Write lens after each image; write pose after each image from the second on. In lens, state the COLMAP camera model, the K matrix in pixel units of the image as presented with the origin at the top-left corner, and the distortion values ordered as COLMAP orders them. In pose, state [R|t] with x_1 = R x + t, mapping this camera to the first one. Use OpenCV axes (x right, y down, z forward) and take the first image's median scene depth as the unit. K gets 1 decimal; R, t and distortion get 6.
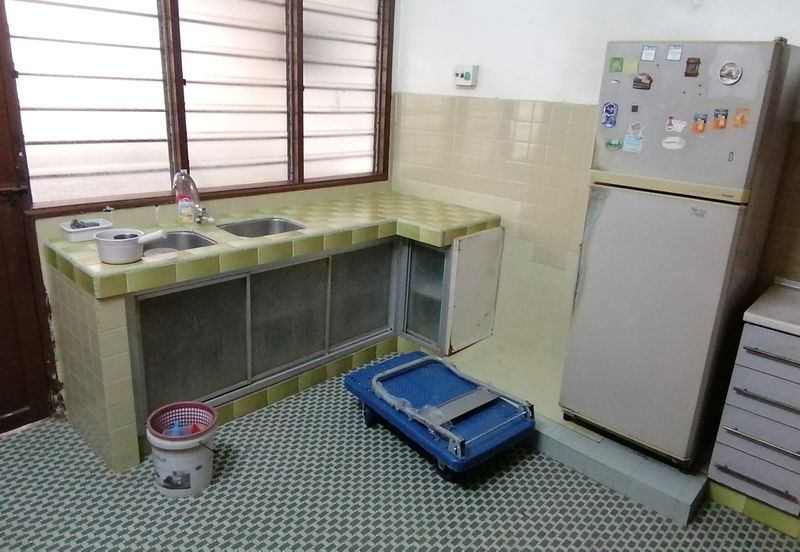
lens RADIAL K [[577.7, 0, 399.2], [0, 577.7, 283.9], [0, 0, 1]] dist [0.059150, -0.088918]
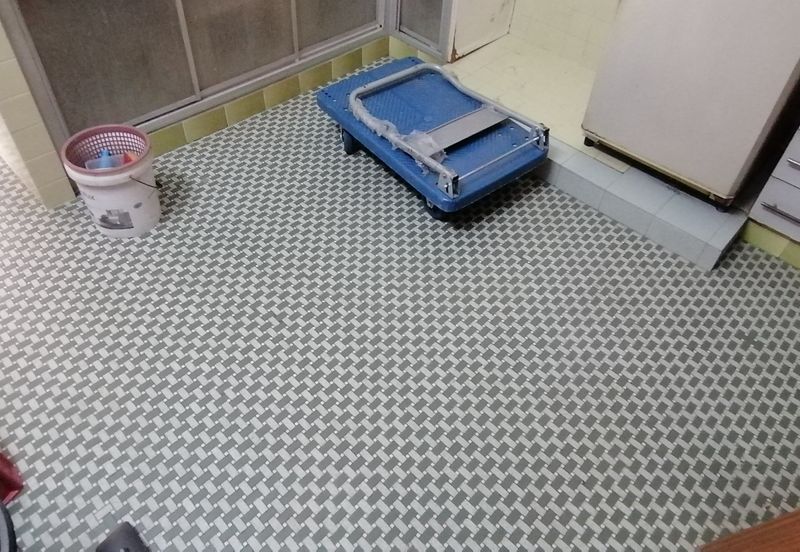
lens RADIAL K [[577.7, 0, 393.9], [0, 577.7, 277.1], [0, 0, 1]] dist [0.059150, -0.088918]
pose [[0.999504, 0.010165, -0.029801, 0.046384], [0.004912, 0.884524, 0.466469, 0.015406], [0.031101, -0.466384, 0.884035, 0.204035]]
